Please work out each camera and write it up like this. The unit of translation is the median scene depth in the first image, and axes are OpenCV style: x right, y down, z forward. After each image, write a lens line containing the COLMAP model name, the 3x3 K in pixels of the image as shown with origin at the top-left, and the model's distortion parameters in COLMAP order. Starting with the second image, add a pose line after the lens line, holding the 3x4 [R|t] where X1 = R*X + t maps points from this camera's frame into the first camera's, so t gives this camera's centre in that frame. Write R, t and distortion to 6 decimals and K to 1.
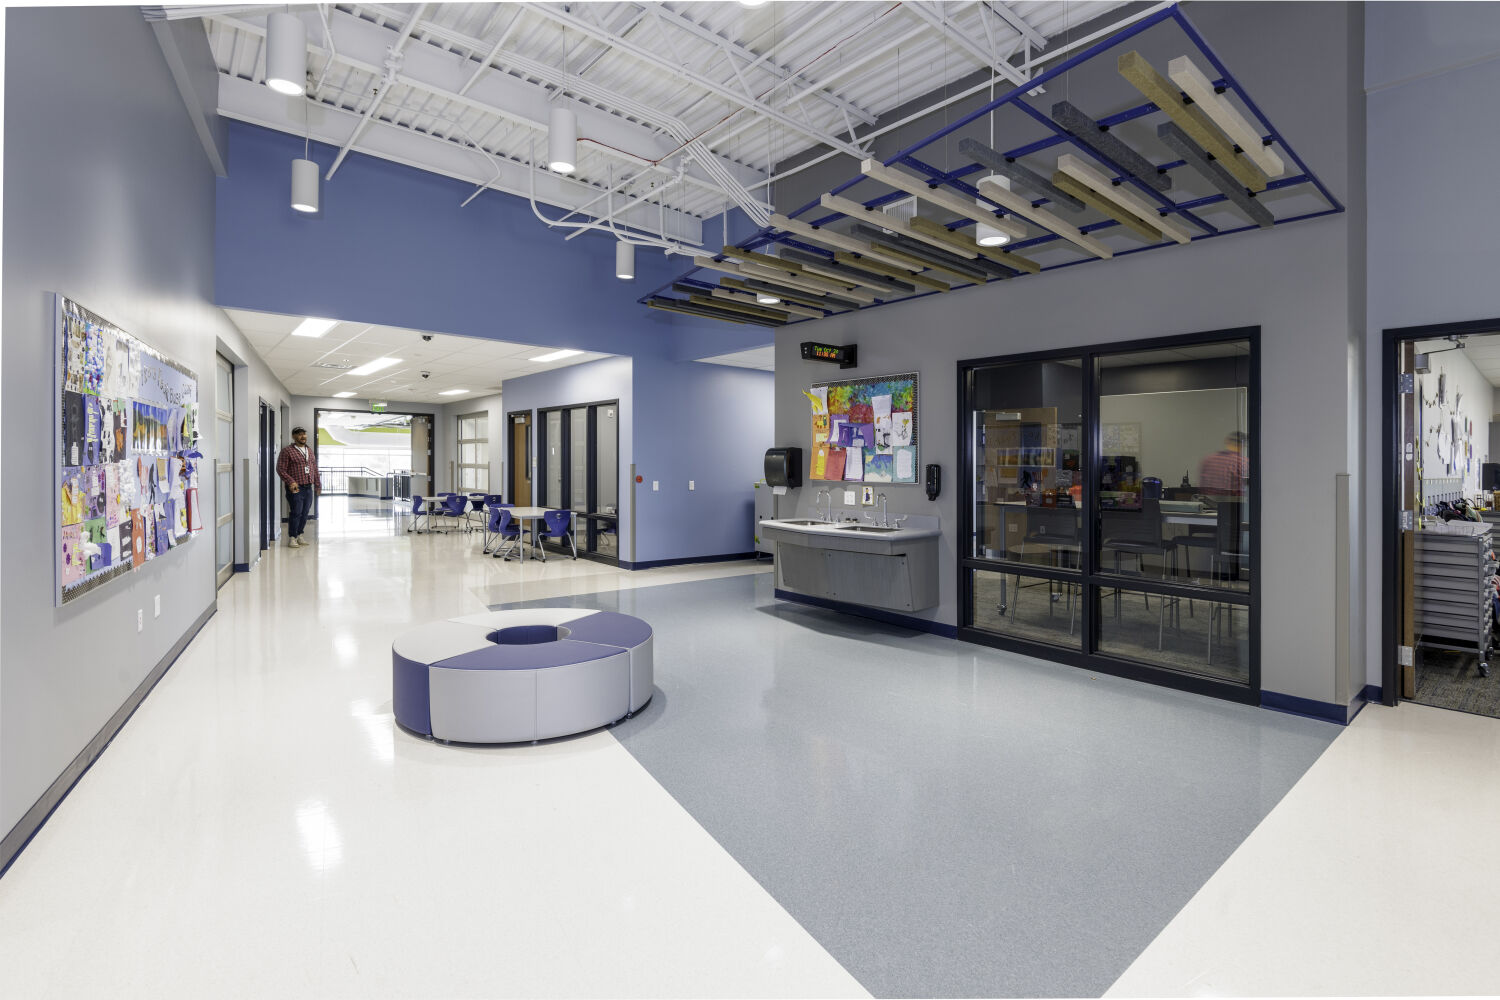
lens RADIAL K [[698.5, 0, 747.7], [0, 698.5, 472.0], [0, 0, 1]] dist [0.001238, -0.000007]
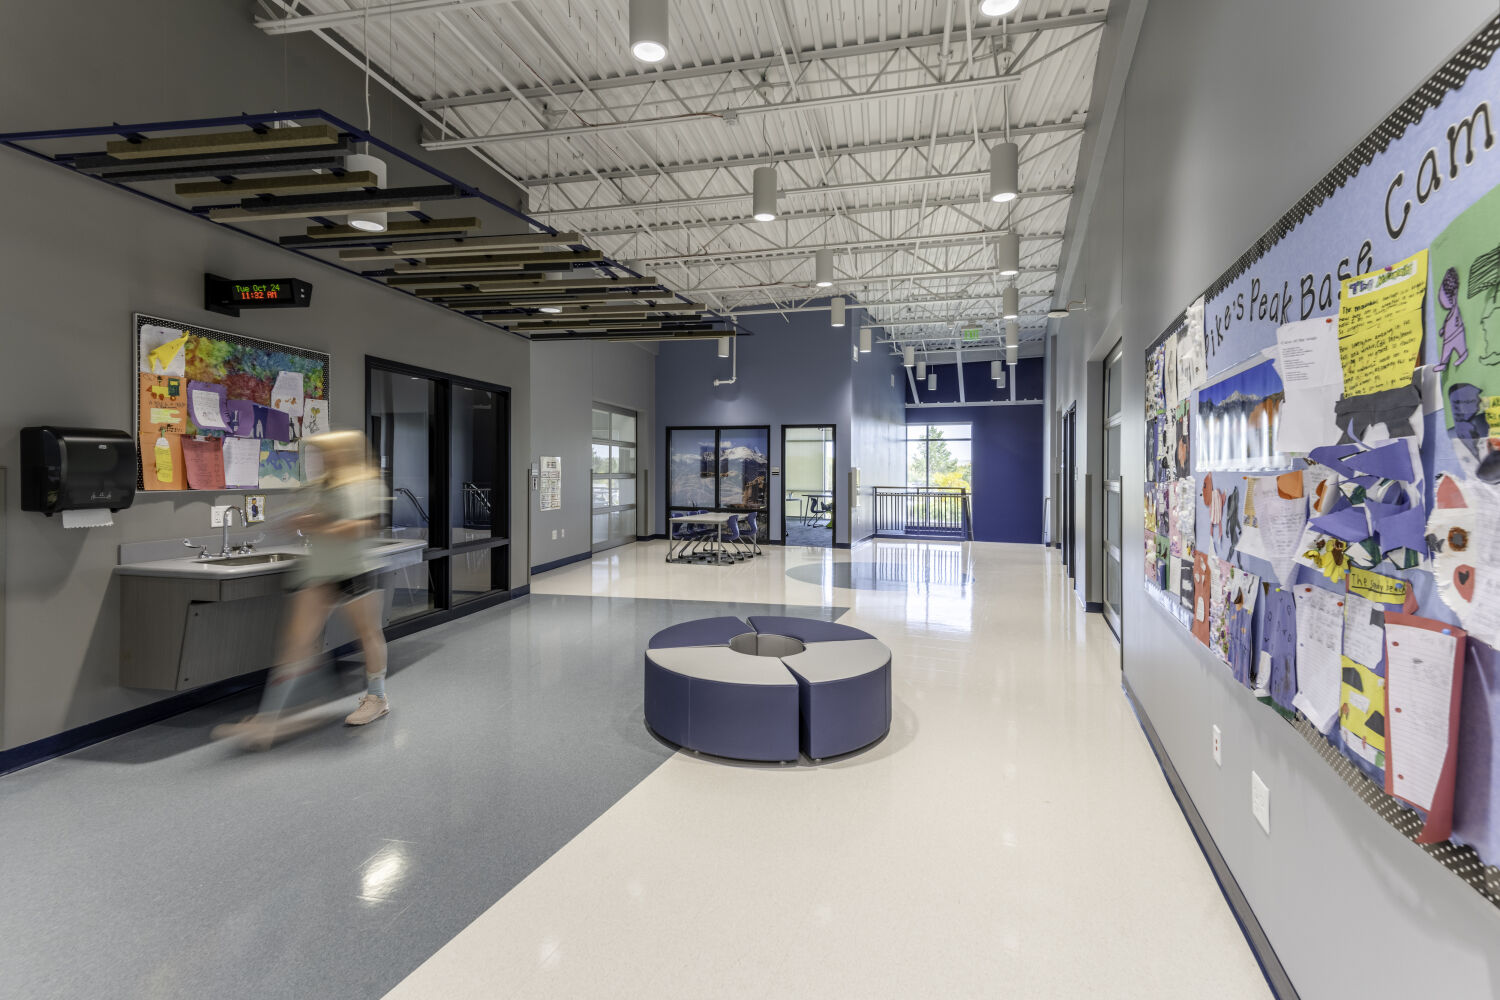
lens RADIAL K [[698.5, 0, 747.7], [0, 698.5, 472.0], [0, 0, 1]] dist [0.001238, -0.000007]
pose [[-0.611182, -0.017892, 0.791288, -0.673943], [-0.007645, 0.999831, 0.016703, -0.018087], [-0.791453, 0.004159, -0.611215, 1.032271]]
